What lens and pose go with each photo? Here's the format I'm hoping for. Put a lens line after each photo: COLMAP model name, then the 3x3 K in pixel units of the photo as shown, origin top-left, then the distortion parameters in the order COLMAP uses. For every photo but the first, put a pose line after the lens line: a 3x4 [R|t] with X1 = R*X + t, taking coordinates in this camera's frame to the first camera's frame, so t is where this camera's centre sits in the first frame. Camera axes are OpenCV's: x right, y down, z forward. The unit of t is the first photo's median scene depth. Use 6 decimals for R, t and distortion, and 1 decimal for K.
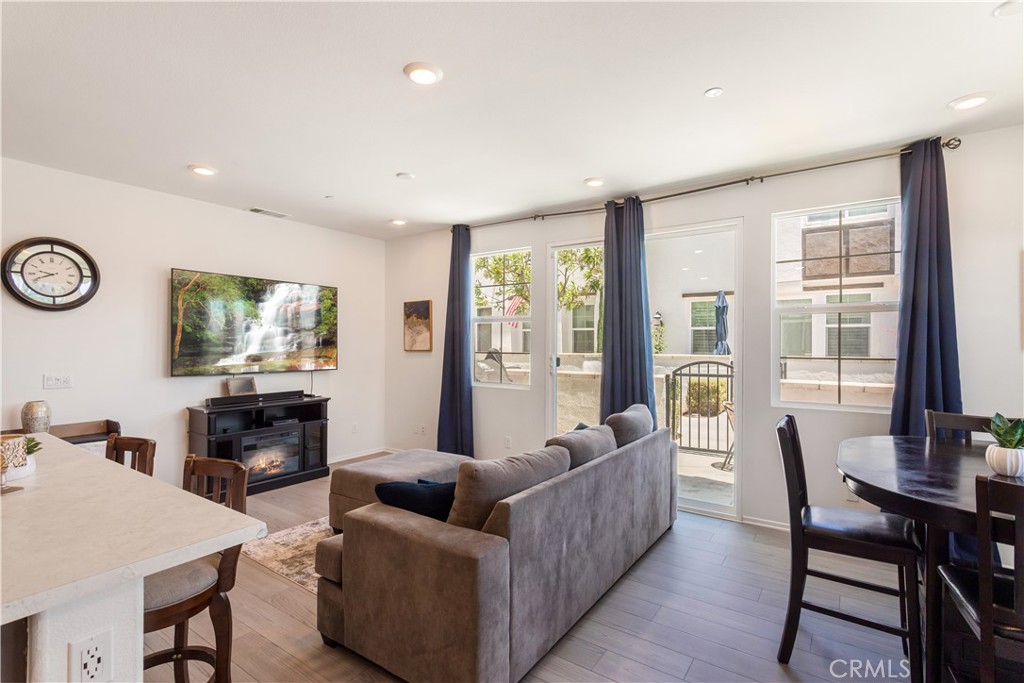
lens RADIAL K [[480.1, 0, 506.5], [0, 480.1, 340.1], [0, 0, 1]] dist [-0.000682, -0.000196]
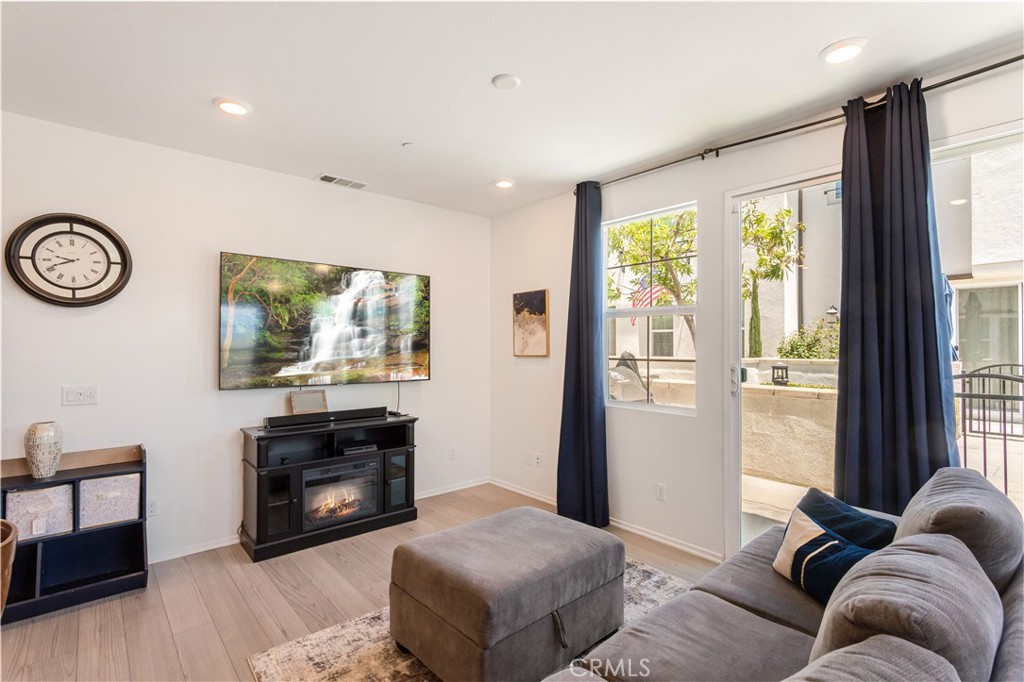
lens RADIAL K [[480.1, 0, 511.3], [0, 480.1, 339.9], [0, 0, 1]] dist [-0.000682, -0.000196]
pose [[0.972778, -0.004280, -0.231698, -0.048481], [0.003025, 0.999979, -0.005772, 0.000526], [0.231718, 0.004914, 0.972771, 0.318128]]
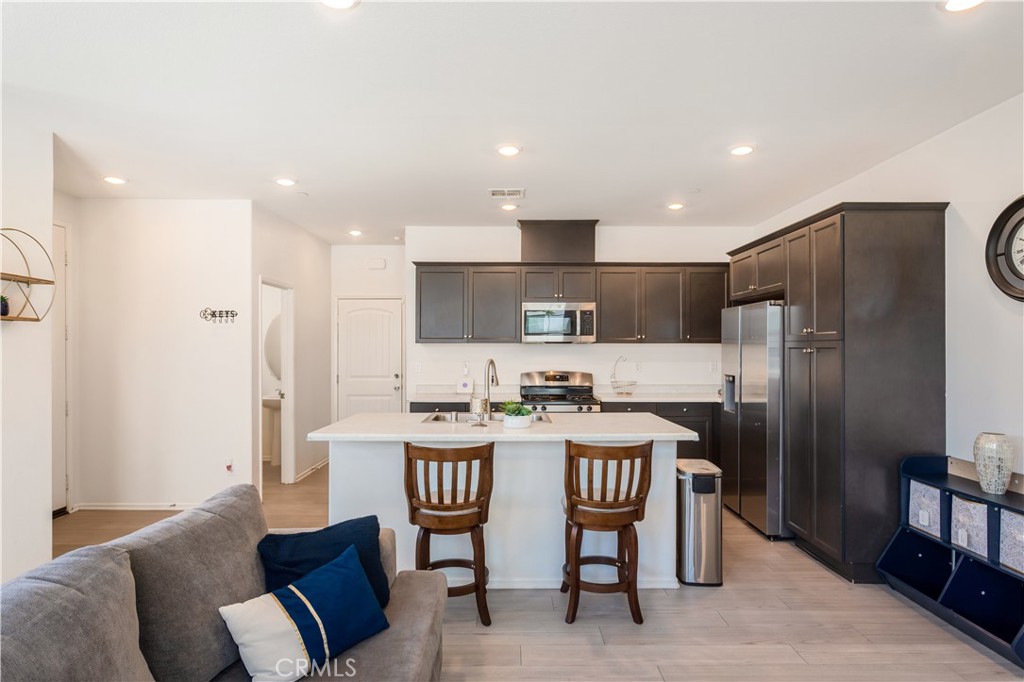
lens RADIAL K [[544.4, 0, 516.2], [0, 544.4, 343.5], [0, 0, 1]] dist [0.000523, 0.001047]
pose [[-0.801985, -0.007527, -0.597297, 0.052143], [0.001534, 0.999891, -0.014660, 0.004197], [0.597343, -0.012673, -0.801886, 0.930009]]
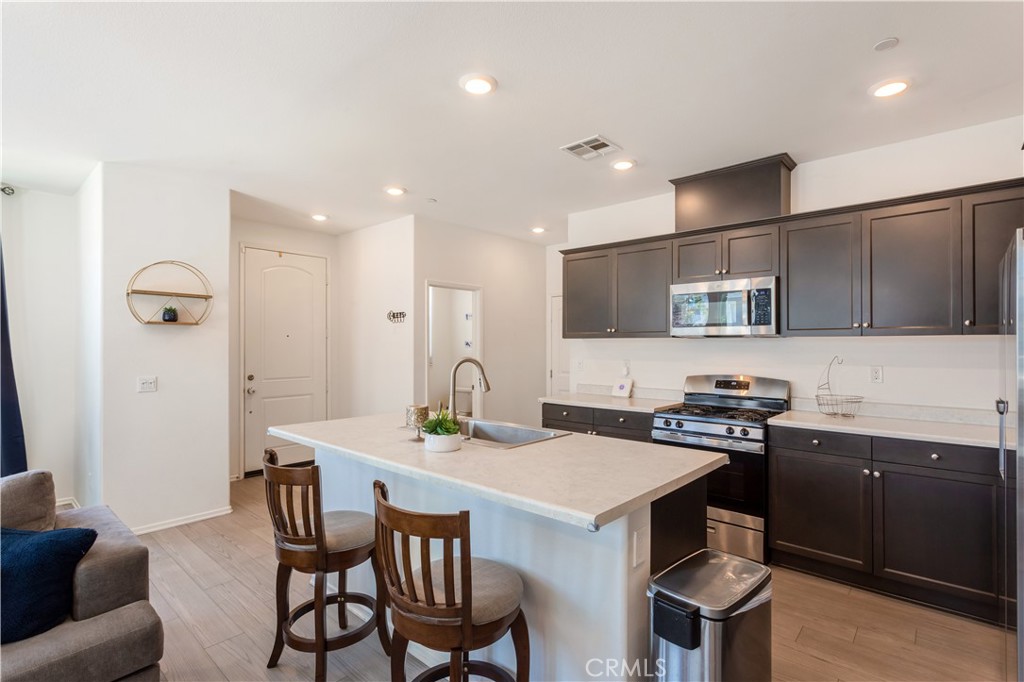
lens RADIAL K [[480.1, 0, 518.3], [0, 480.1, 348.2], [0, 0, 1]] dist [-0.000682, -0.000196]
pose [[-0.995496, -0.002190, 0.094783, -0.500281], [-0.002043, 0.999997, 0.001649, 0.003339], [-0.094786, 0.001448, -0.995497, 0.816365]]
